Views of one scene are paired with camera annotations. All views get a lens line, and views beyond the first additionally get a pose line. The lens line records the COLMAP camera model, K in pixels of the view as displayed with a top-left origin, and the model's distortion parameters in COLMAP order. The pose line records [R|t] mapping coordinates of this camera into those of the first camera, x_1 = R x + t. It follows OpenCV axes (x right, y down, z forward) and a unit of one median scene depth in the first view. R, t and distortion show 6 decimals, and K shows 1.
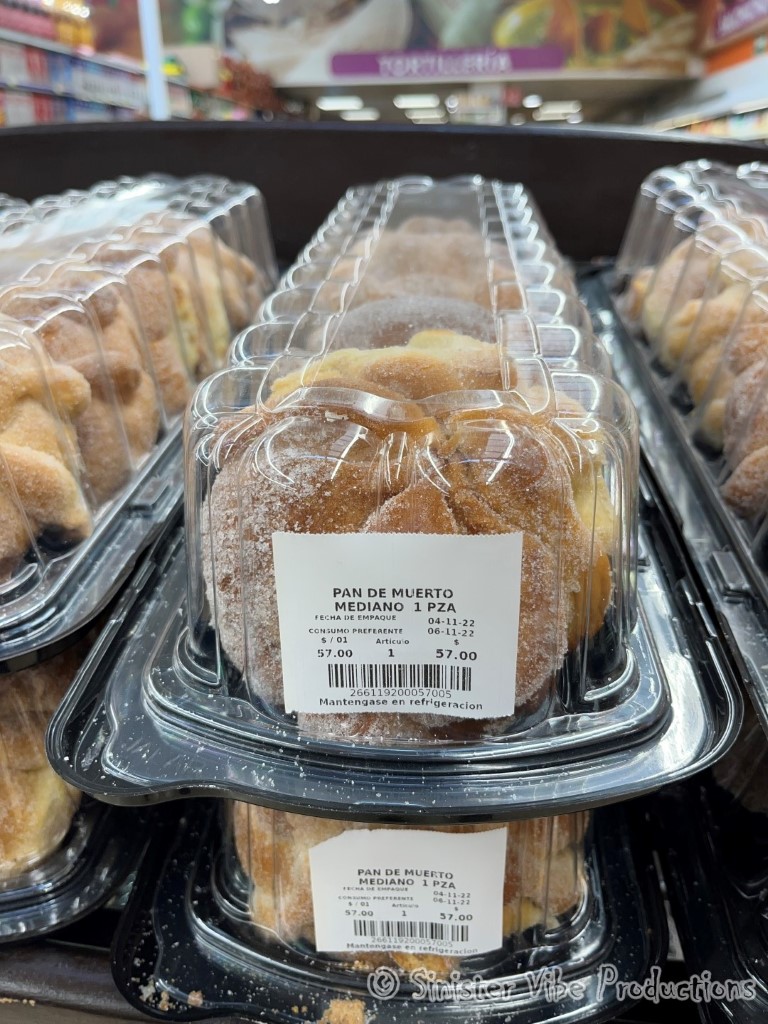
lens RADIAL K [[782.4, 0, 379.1], [0, 782.4, 515.3], [0, 0, 1]] dist [-0.035445, -0.005811]
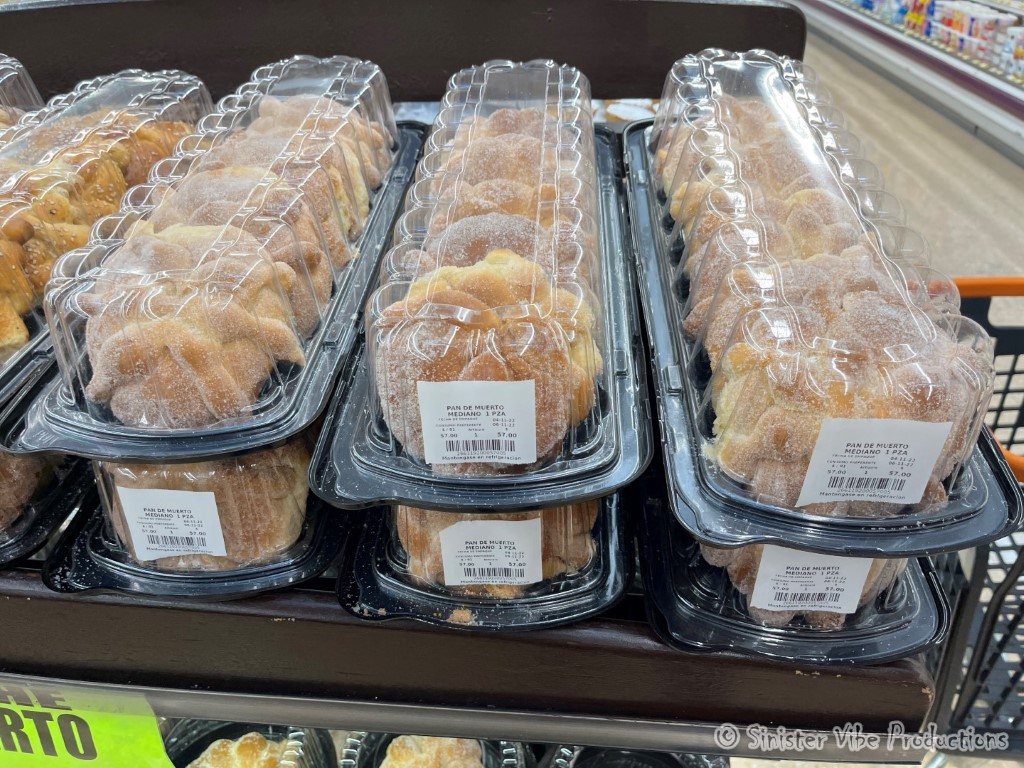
lens RADIAL K [[782.4, 0, 514.3], [0, 782.4, 380.4], [0, 0, 1]] dist [-0.035445, -0.005811]
pose [[0.999495, -0.024289, 0.020482, 0.063357], [0.020797, 0.987511, 0.156169, -0.235137], [-0.024020, -0.155664, 0.987518, -0.843417]]
